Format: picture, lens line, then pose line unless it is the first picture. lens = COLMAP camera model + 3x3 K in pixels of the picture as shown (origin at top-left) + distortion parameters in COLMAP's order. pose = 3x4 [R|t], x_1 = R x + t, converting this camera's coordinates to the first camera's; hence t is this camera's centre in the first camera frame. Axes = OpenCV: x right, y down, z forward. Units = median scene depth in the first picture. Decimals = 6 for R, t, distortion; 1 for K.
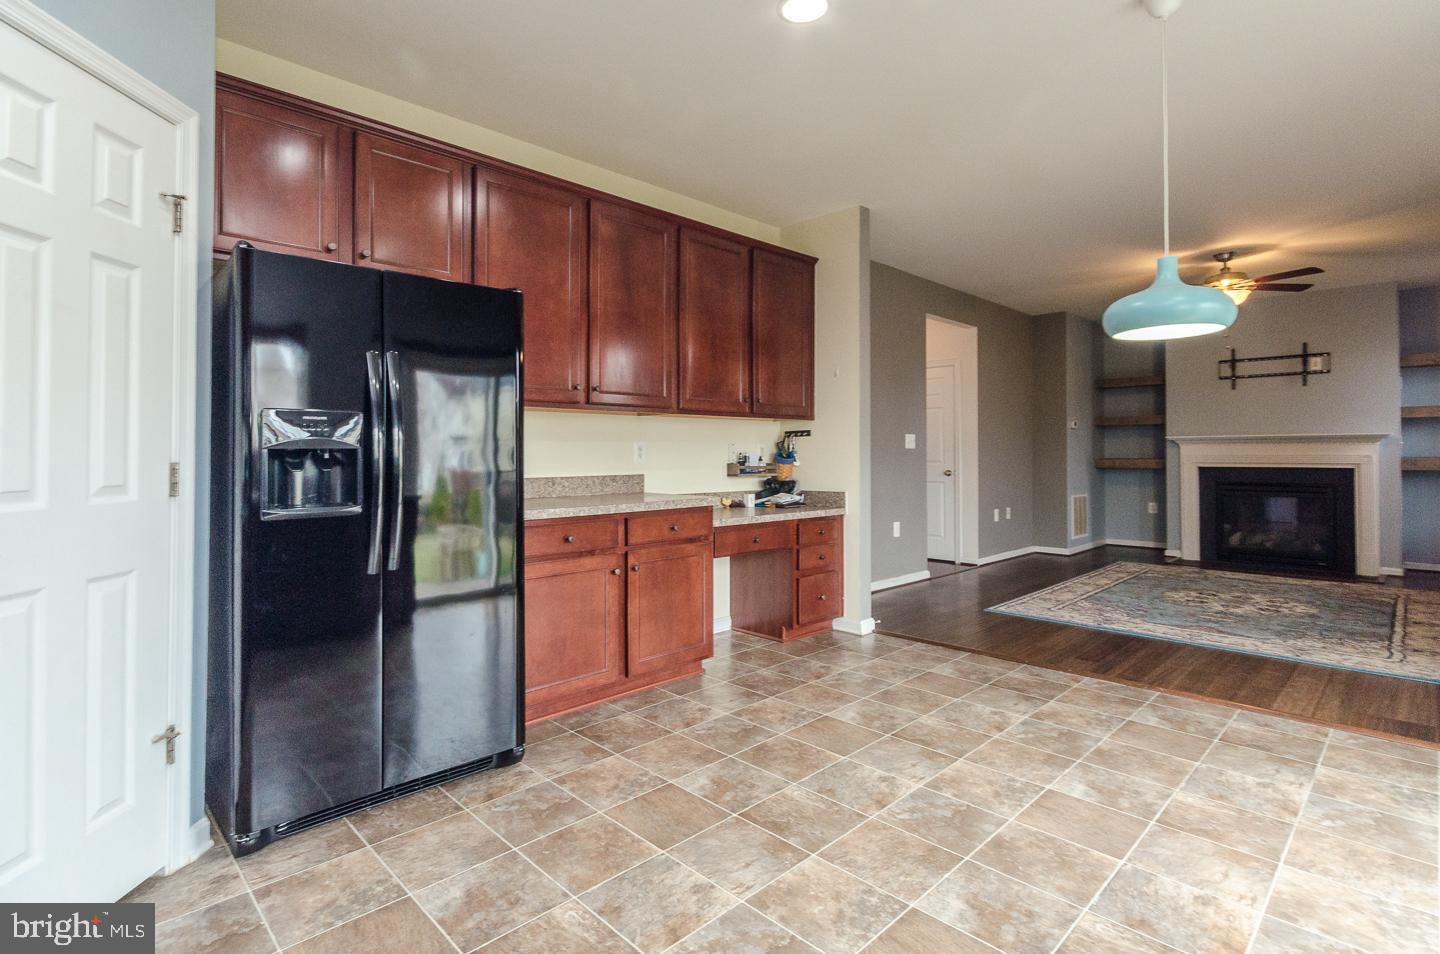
lens RADIAL K [[698.2, 0, 687.8], [0, 698.2, 447.0], [0, 0, 1]] dist [0.000793, 0.000216]
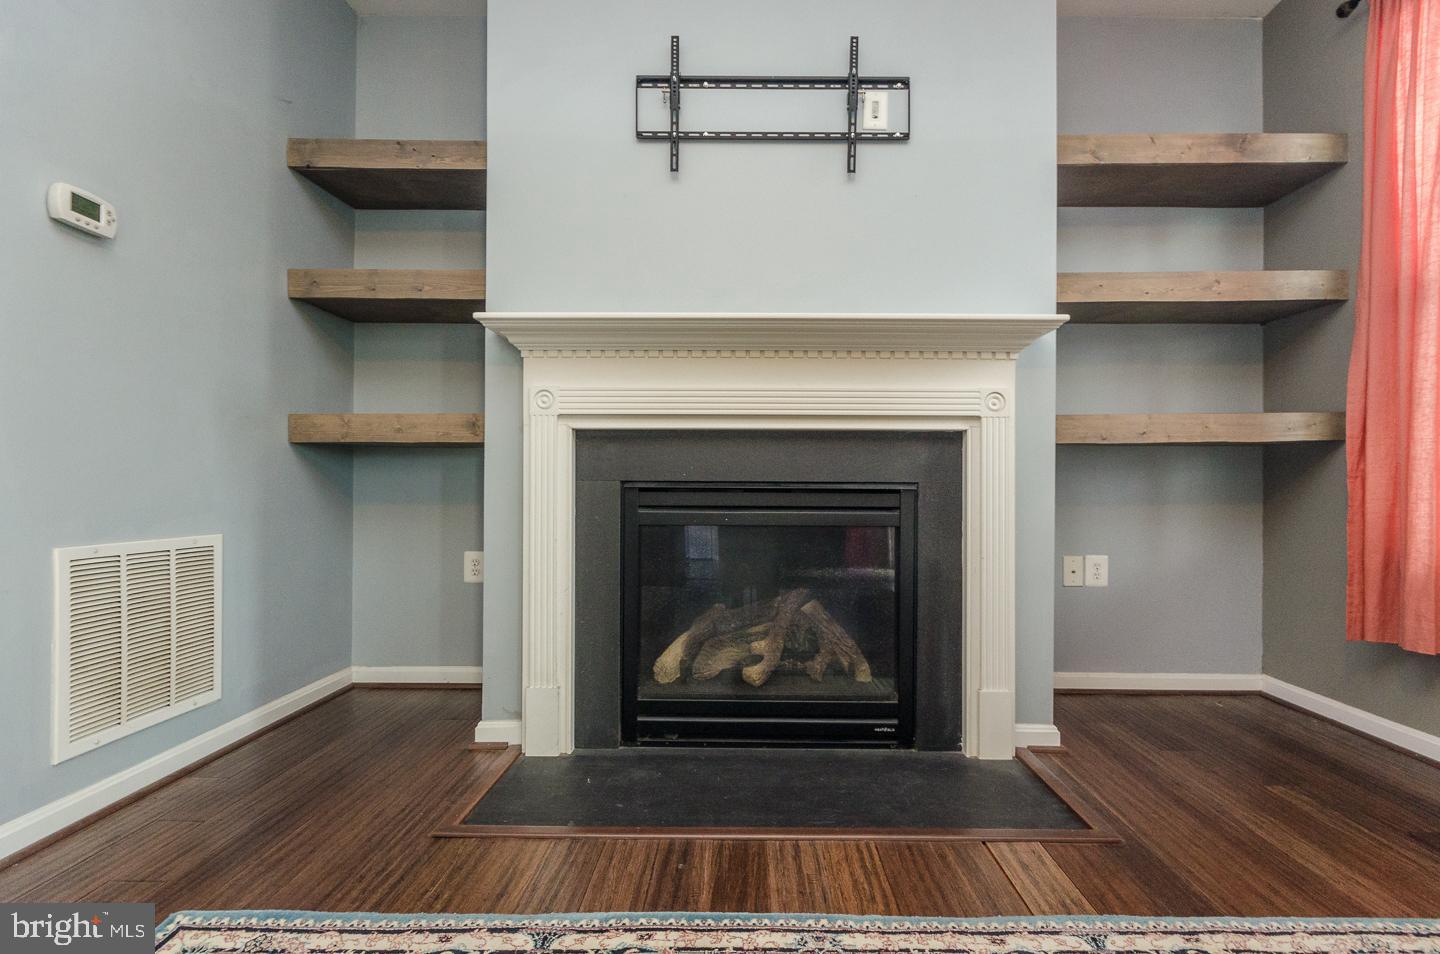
lens RADIAL K [[669.1, 0, 740.2], [0, 669.1, 487.5], [0, 0, 1]] dist [-0.001082, -0.000187]
pose [[0.686220, 0.010352, 0.727320, 0.606312], [-0.013988, 0.999902, -0.001033, 0.054449], [-0.727260, -0.009465, 0.686297, 0.798342]]
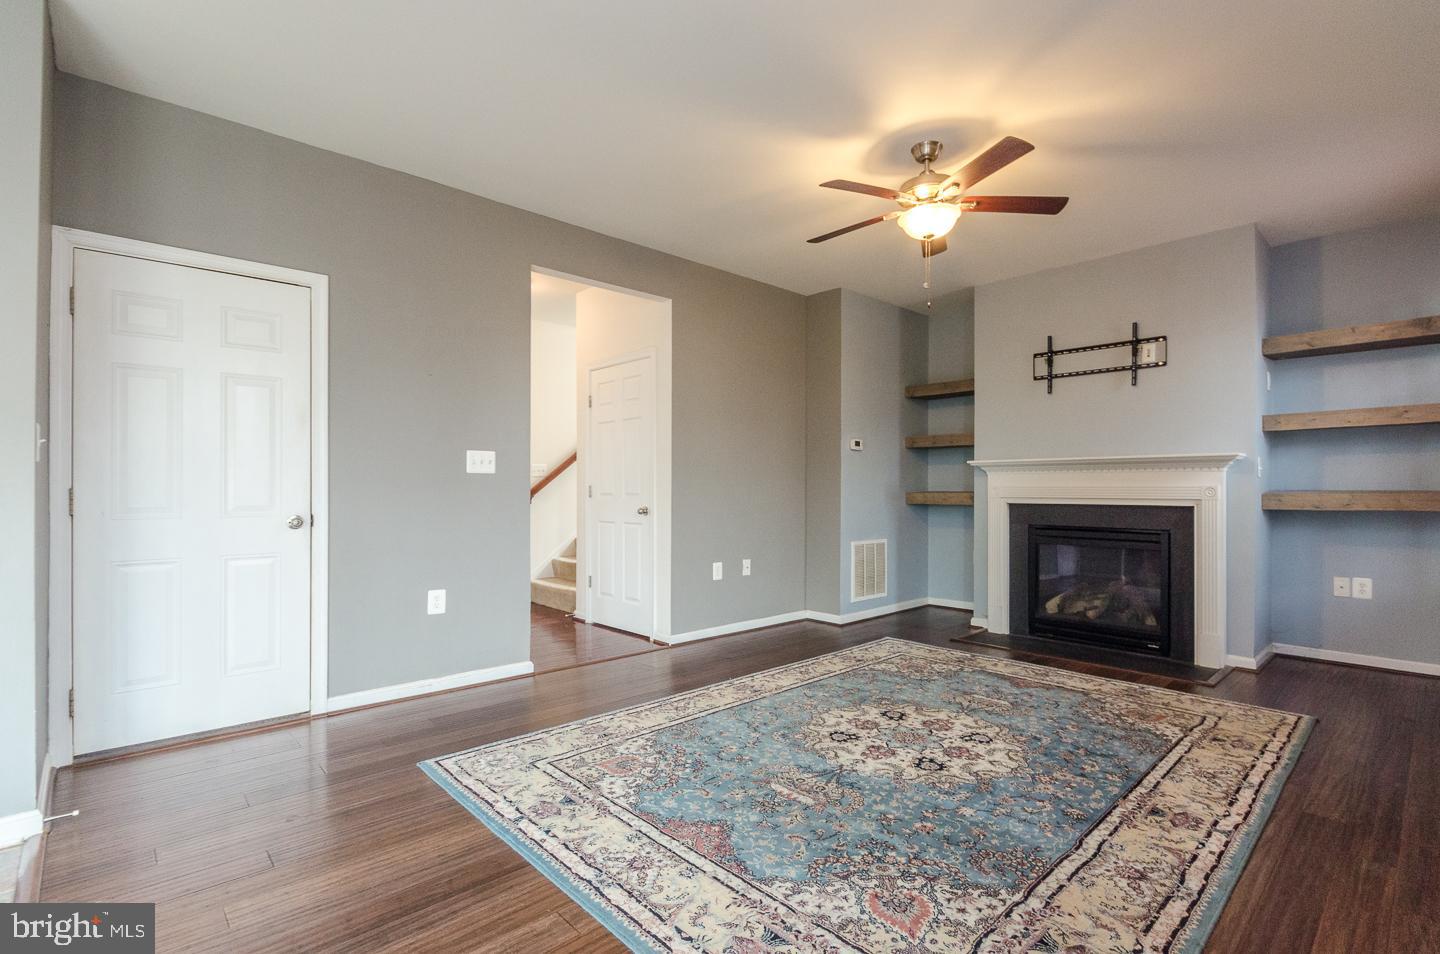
lens RADIAL K [[669.1, 0, 740.2], [0, 669.1, 487.5], [0, 0, 1]] dist [-0.001082, -0.000187]
pose [[0.999923, 0.004508, 0.011570, 0.472539], [-0.004595, 0.999961, 0.007507, 0.008746], [-0.011536, -0.007560, 0.999905, 0.335746]]
